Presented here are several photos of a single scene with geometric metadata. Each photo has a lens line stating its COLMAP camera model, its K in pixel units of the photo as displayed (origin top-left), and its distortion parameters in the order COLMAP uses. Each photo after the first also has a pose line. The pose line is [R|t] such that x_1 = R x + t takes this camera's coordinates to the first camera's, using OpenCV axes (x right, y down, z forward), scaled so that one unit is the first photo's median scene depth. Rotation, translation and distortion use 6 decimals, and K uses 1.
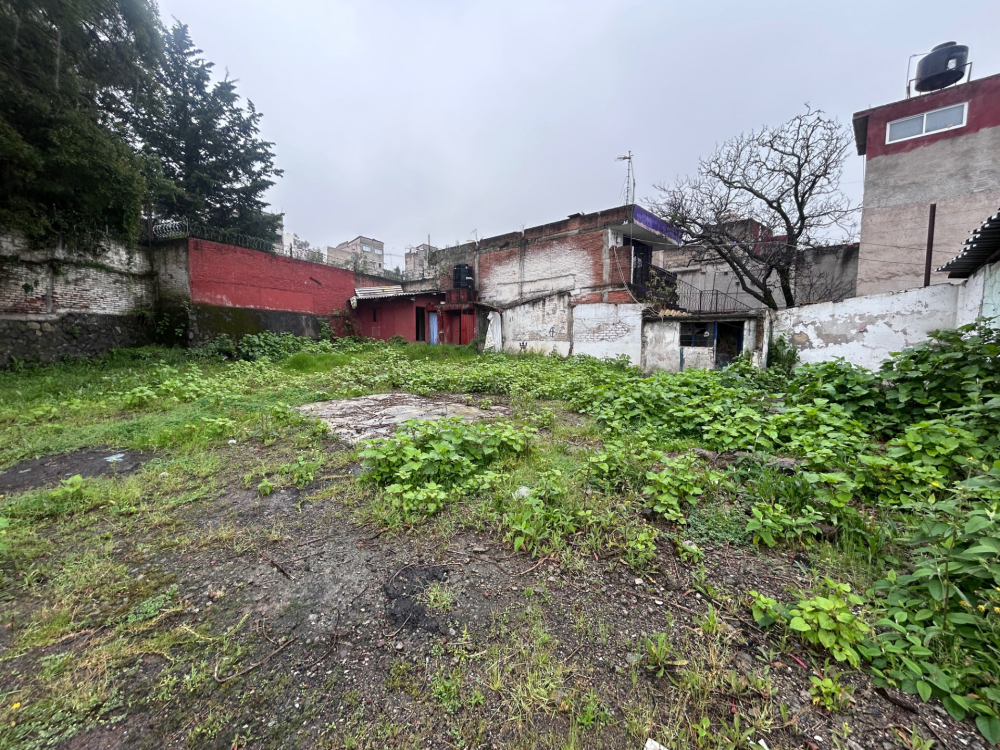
lens RADIAL K [[407.4, 0, 500.9], [0, 407.4, 375.3], [0, 0, 1]] dist [-0.001636, 0.000837]
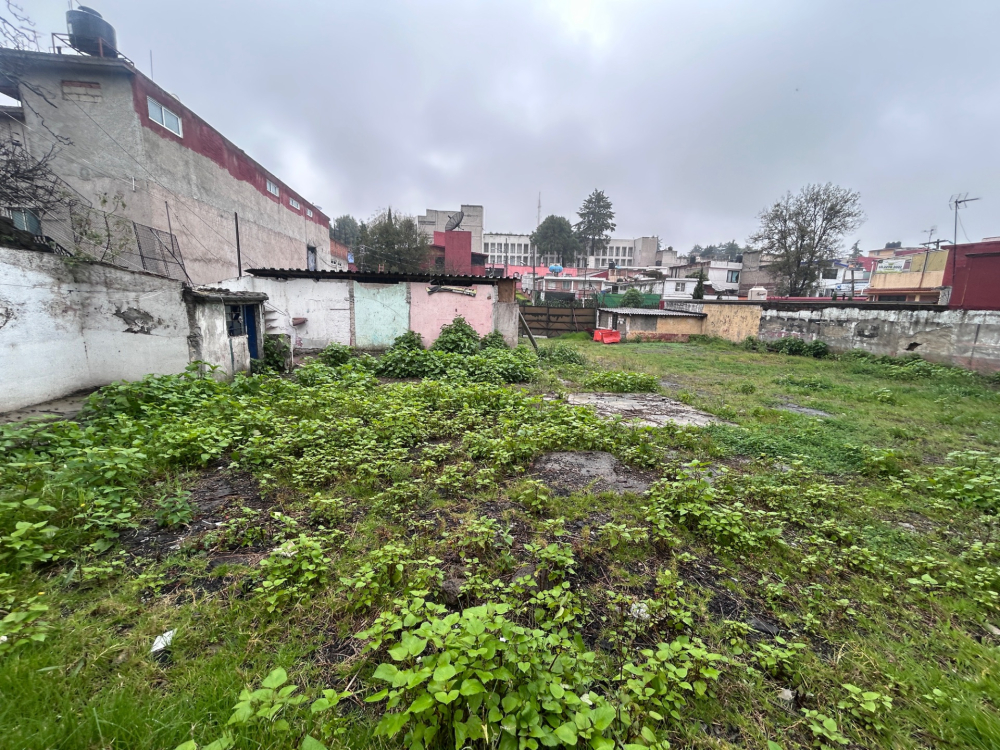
lens RADIAL K [[407.4, 0, 500.9], [0, 407.4, 374.0], [0, 0, 1]] dist [-0.001636, 0.000837]
pose [[-0.772091, -0.142561, 0.619316, -0.383111], [0.017128, 0.969492, 0.244522, -0.170176], [-0.635281, 0.199401, -0.746095, 1.190890]]
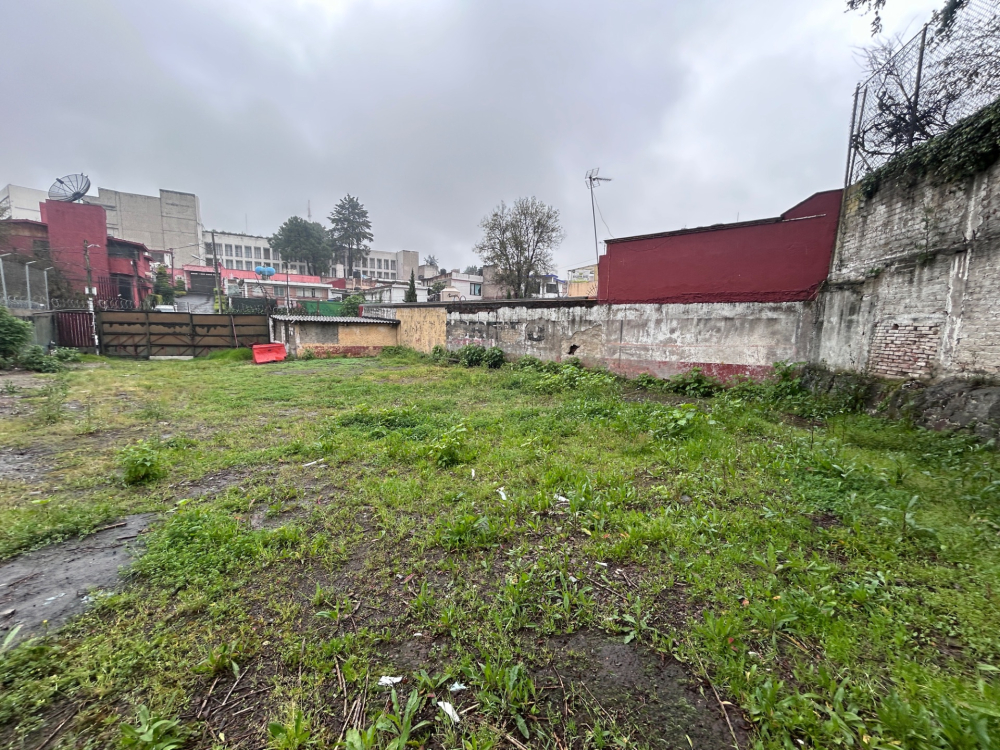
lens RADIAL K [[407.4, 0, 500.6], [0, 407.4, 374.6], [0, 0, 1]] dist [-0.001636, 0.000837]
pose [[-0.979217, -0.056292, 0.194845, -0.615131], [-0.016033, 0.979188, 0.202320, -0.064136], [-0.202179, 0.194991, -0.959741, 0.448570]]
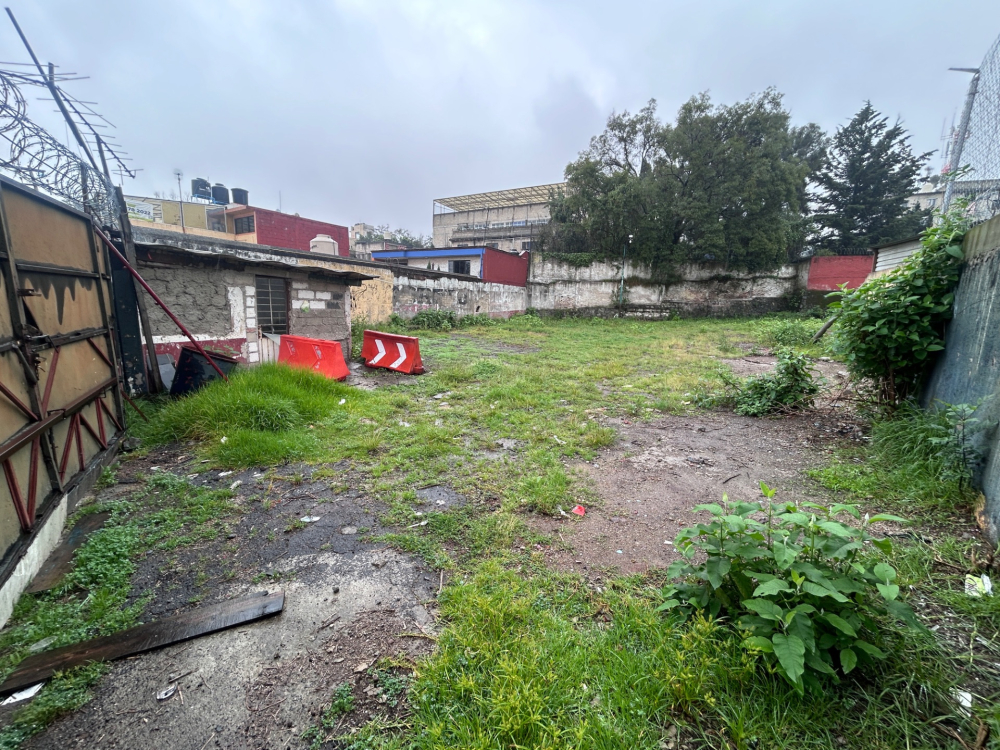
lens RADIAL K [[407.4, 0, 501.1], [0, 407.4, 376.2], [0, 0, 1]] dist [-0.001636, 0.000837]
pose [[0.094849, 0.164260, -0.981846, 1.296921], [-0.104492, 0.982487, 0.154273, 0.100003], [0.989993, 0.087962, 0.110352, -0.772766]]
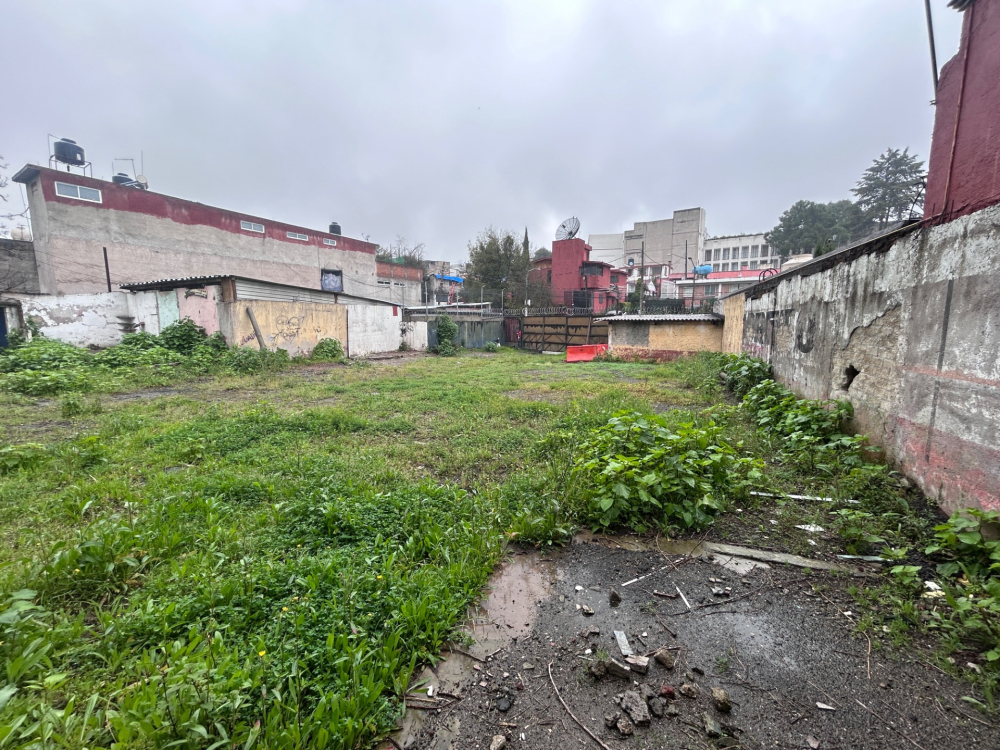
lens RADIAL K [[407.4, 0, 500.7], [0, 407.4, 374.3], [0, 0, 1]] dist [-0.001636, 0.000837]
pose [[-0.198041, -0.136817, 0.970598, -0.913460], [0.075701, 0.985118, 0.154310, 0.000842], [-0.977266, 0.104035, -0.184736, -0.282685]]
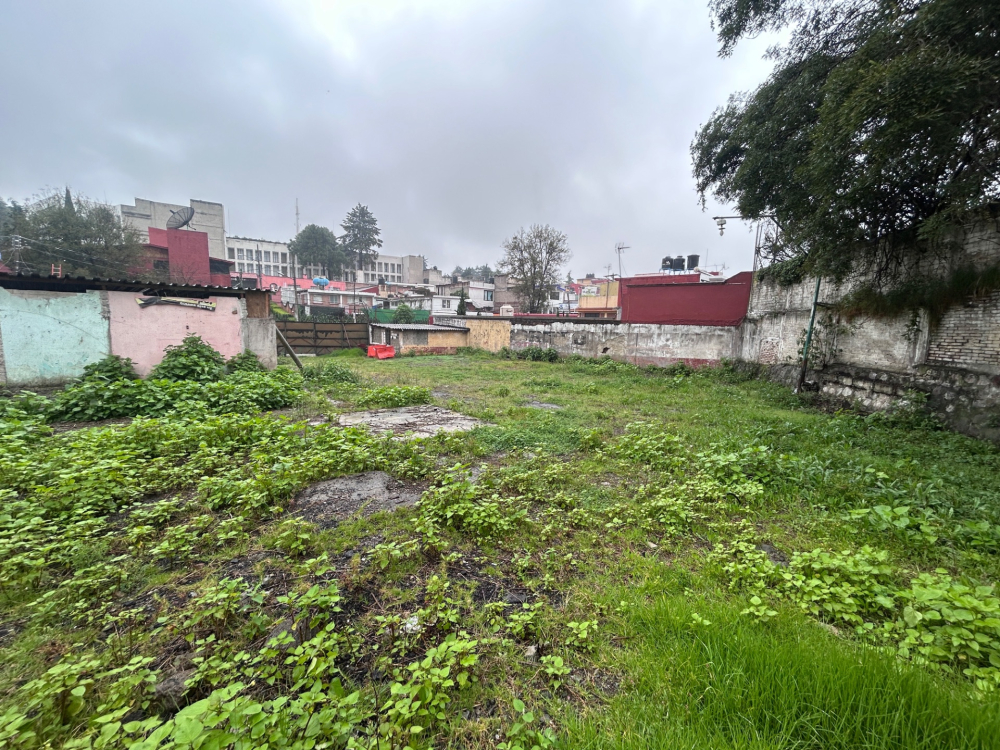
lens RADIAL K [[407.4, 0, 501.0], [0, 407.4, 373.5], [0, 0, 1]] dist [-0.001636, 0.000837]
pose [[-0.987803, -0.054984, 0.145676, -0.394553], [-0.024040, 0.978213, 0.206208, -0.171717], [-0.153840, 0.200191, -0.967604, 1.185131]]
